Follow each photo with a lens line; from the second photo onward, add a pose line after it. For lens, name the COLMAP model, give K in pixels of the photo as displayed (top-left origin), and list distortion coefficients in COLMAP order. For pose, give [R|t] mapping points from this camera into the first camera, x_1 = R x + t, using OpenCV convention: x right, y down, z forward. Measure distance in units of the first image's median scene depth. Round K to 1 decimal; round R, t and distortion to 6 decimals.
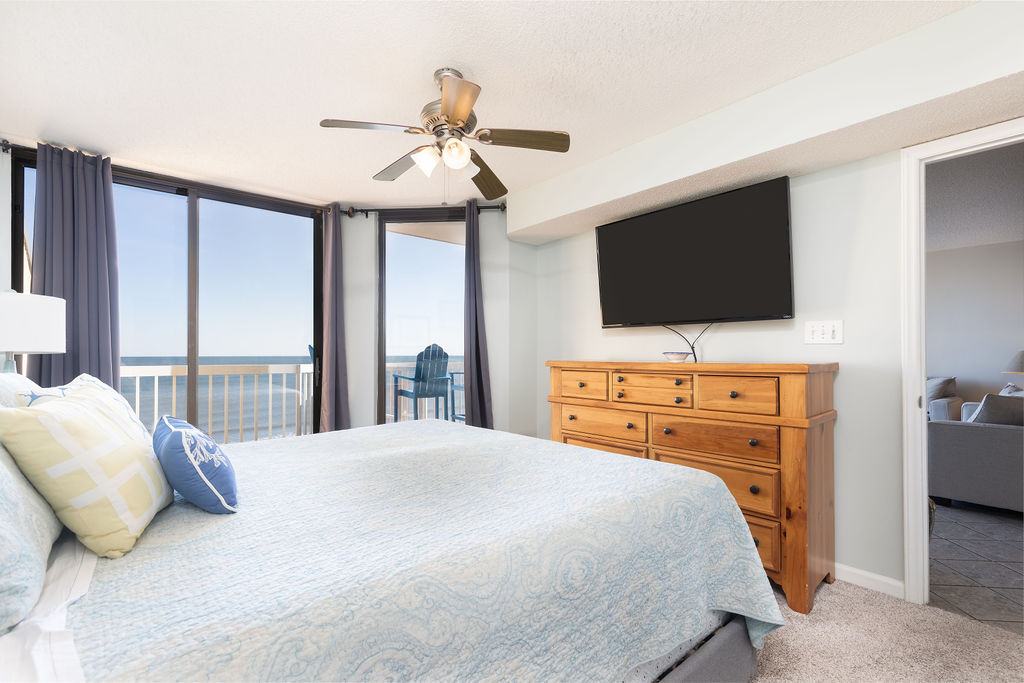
lens RADIAL K [[464.3, 0, 510.4], [0, 464.3, 345.4], [0, 0, 1]] dist [0.003990, -0.000121]
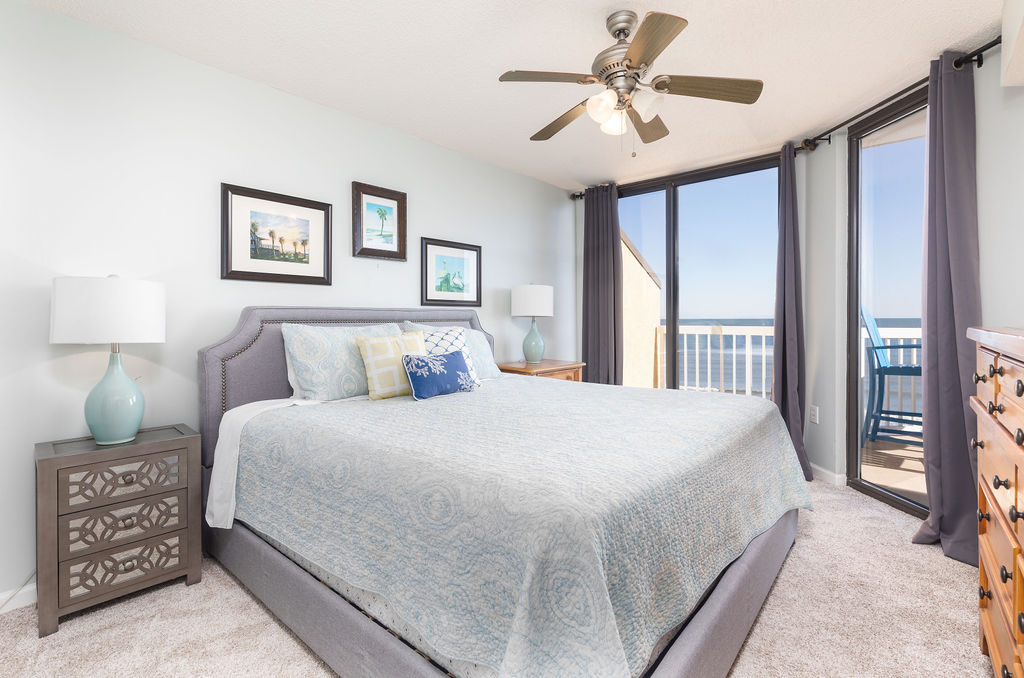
lens RADIAL K [[464.3, 0, 508.8], [0, 464.3, 332.3], [0, 0, 1]] dist [0.003990, -0.000121]
pose [[0.148336, 0.030003, -0.988482, 0.556319], [0.023703, 0.999145, 0.033884, 0.009589], [0.988653, -0.028456, 0.147498, 0.454694]]
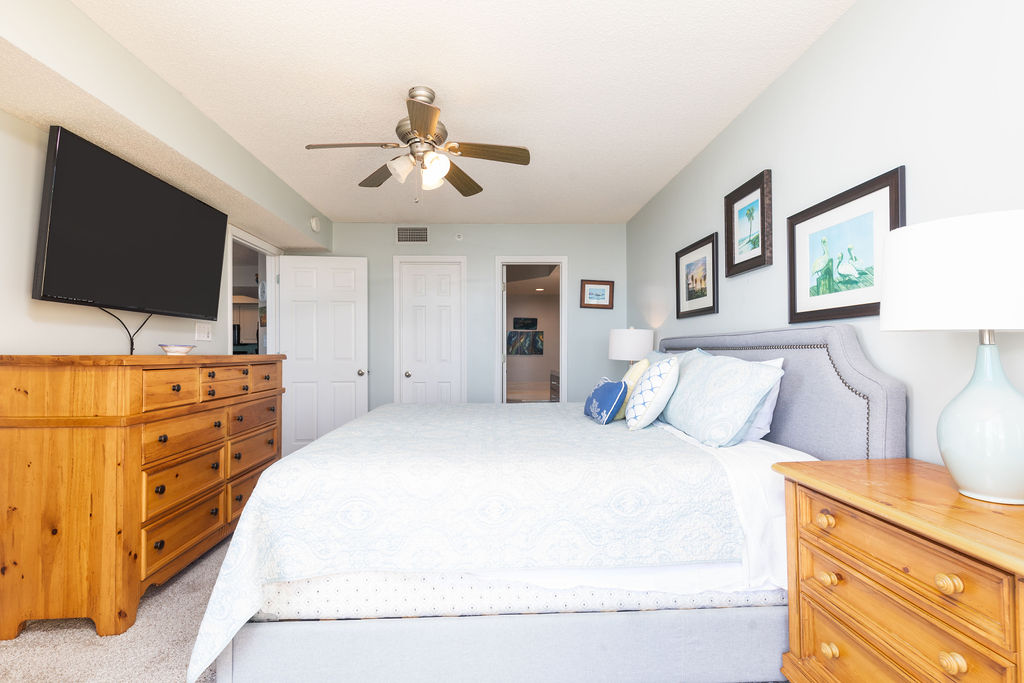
lens RADIAL K [[464.3, 0, 510.9], [0, 464.3, 345.0], [0, 0, 1]] dist [0.003990, -0.000121]
pose [[-0.807939, 0.015112, 0.589073, -0.672560], [-0.007632, 0.999319, -0.036104, 0.040325], [-0.589217, -0.033665, -0.807273, 1.256766]]
